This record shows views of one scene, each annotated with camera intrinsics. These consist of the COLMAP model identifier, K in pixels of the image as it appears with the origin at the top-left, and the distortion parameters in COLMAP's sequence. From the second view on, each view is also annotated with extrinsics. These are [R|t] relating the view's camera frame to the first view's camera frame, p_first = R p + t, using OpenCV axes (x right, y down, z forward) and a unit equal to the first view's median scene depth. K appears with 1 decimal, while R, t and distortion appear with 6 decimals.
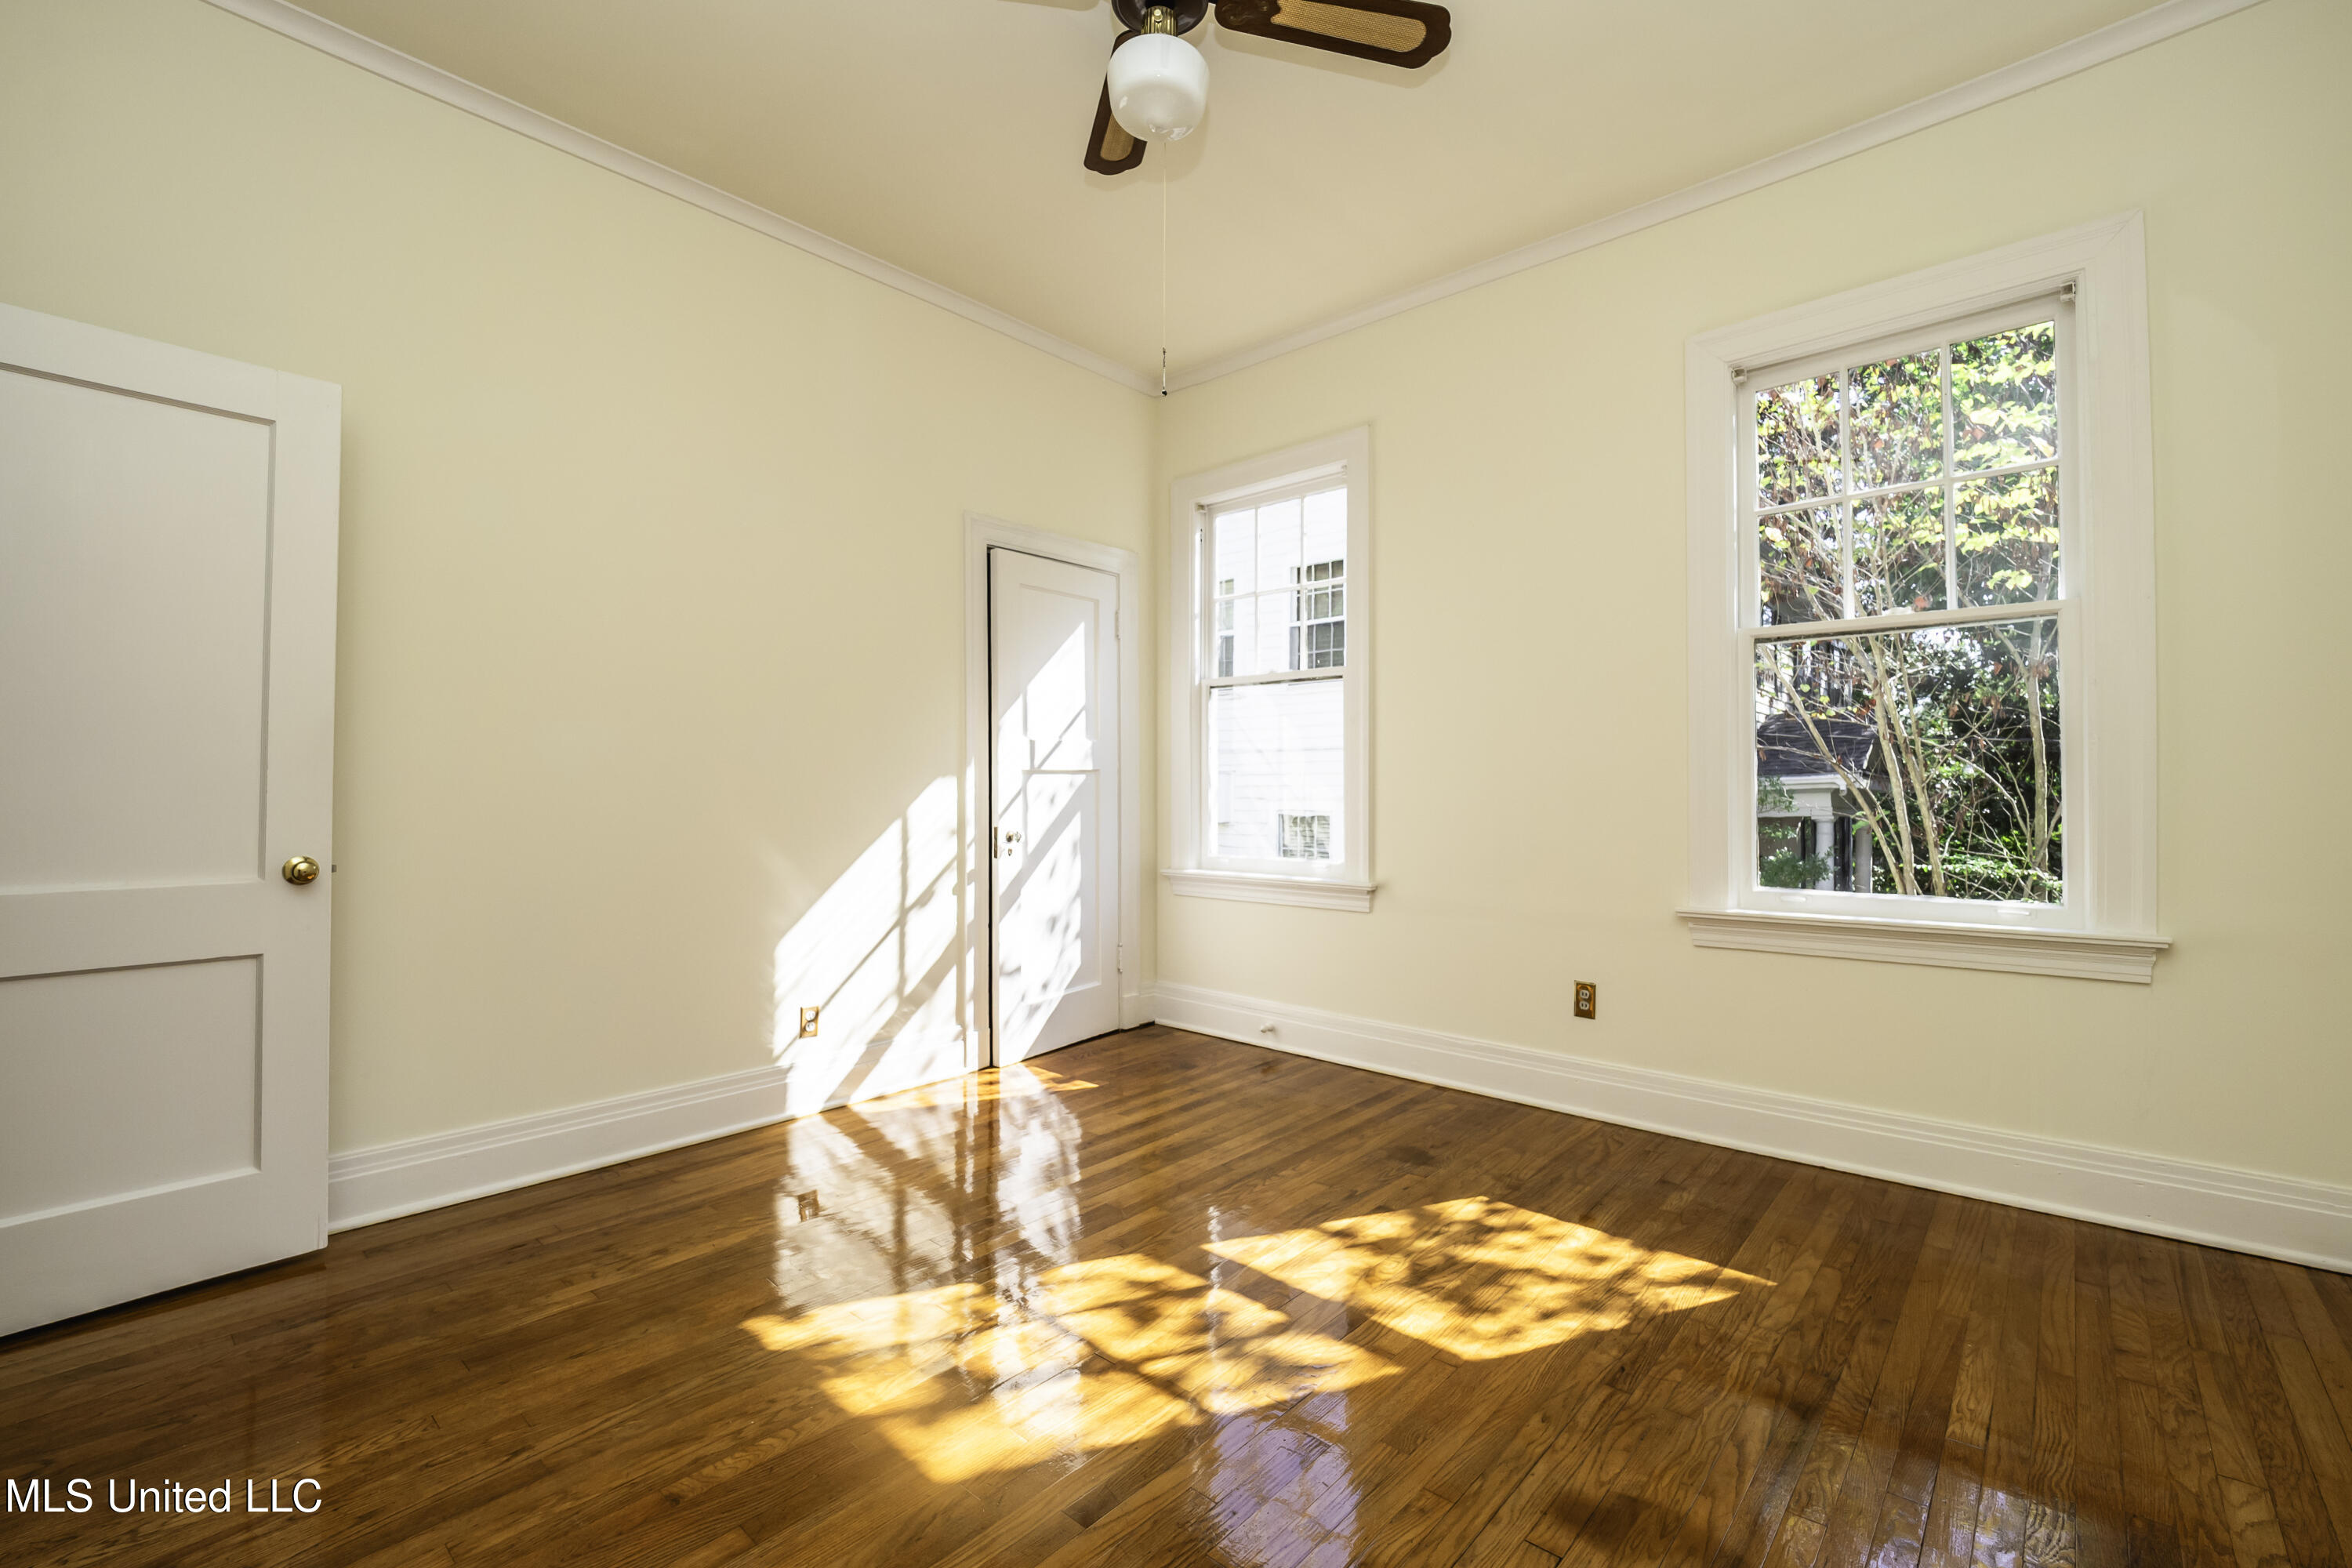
lens RADIAL K [[1023.3, 0, 1180.6], [0, 1023.3, 778.2], [0, 0, 1]] dist [0.000116, -0.001142]
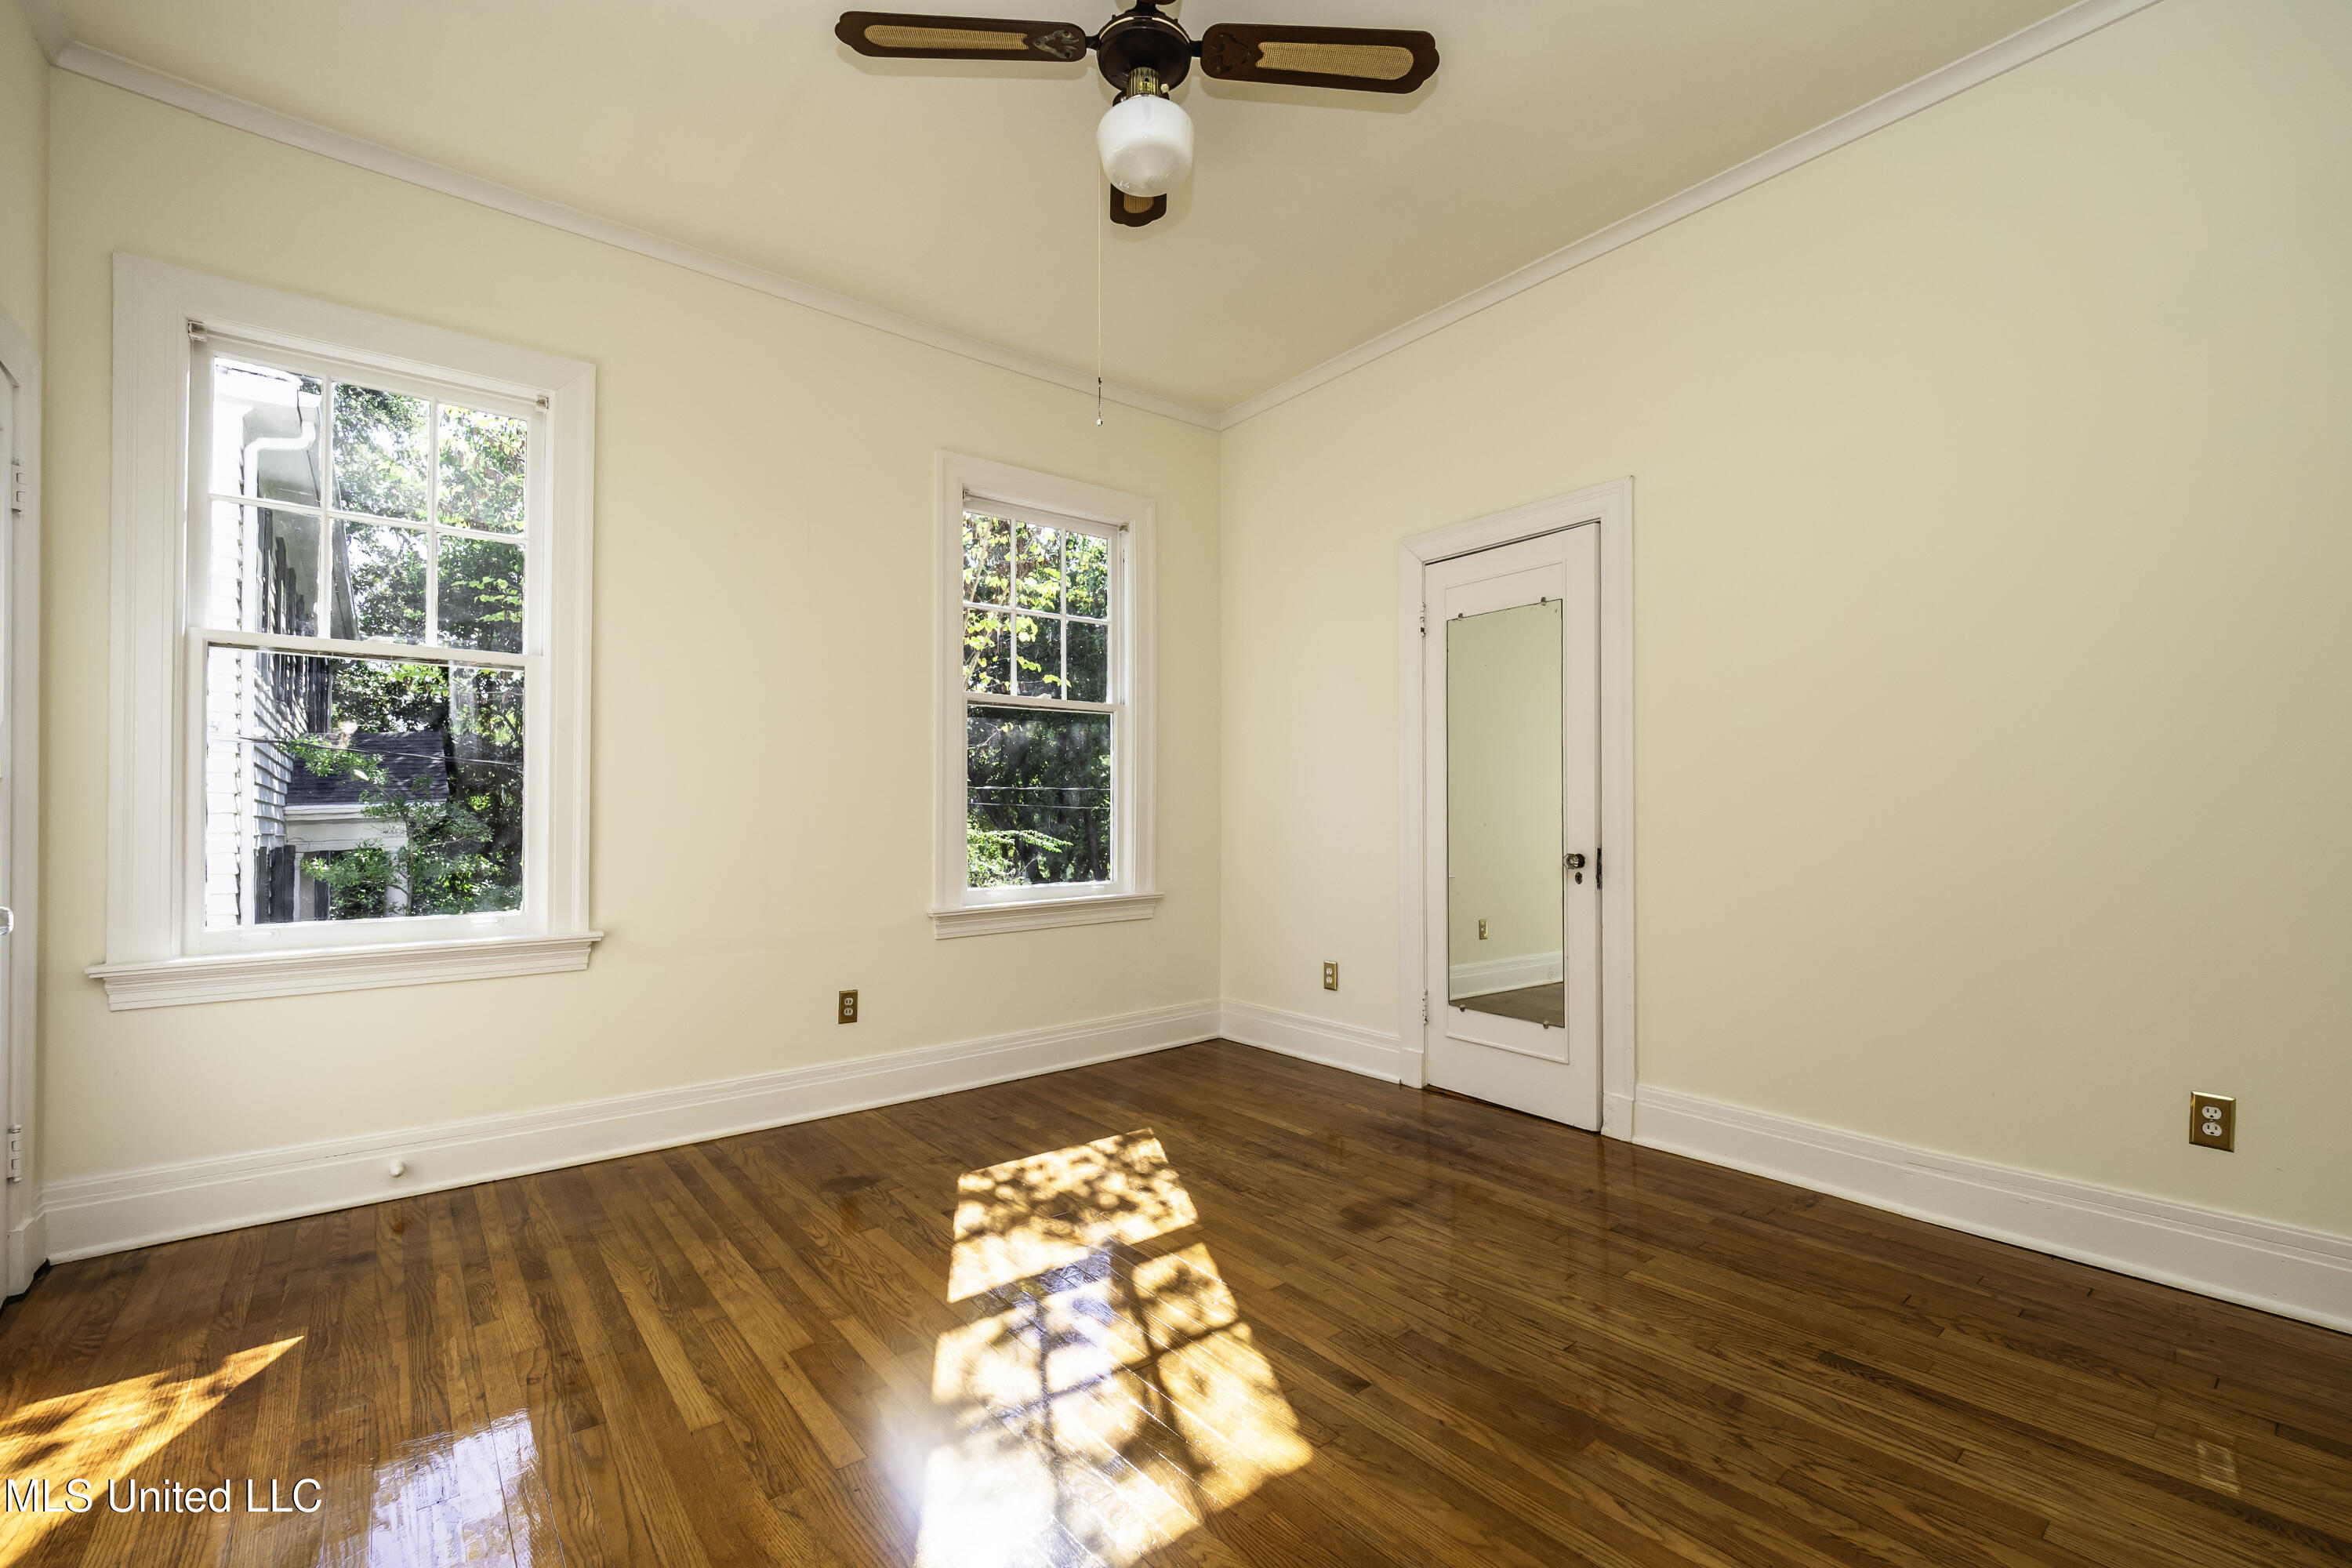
lens RADIAL K [[1023.3, 0, 1187.0], [0, 1023.3, 789.1], [0, 0, 1]] dist [0.000116, -0.001142]
pose [[0.134772, 0.032709, 0.990337, -0.838680], [0.006459, 0.999405, -0.033887, 0.030407], [-0.990856, 0.010963, 0.134481, 0.631920]]
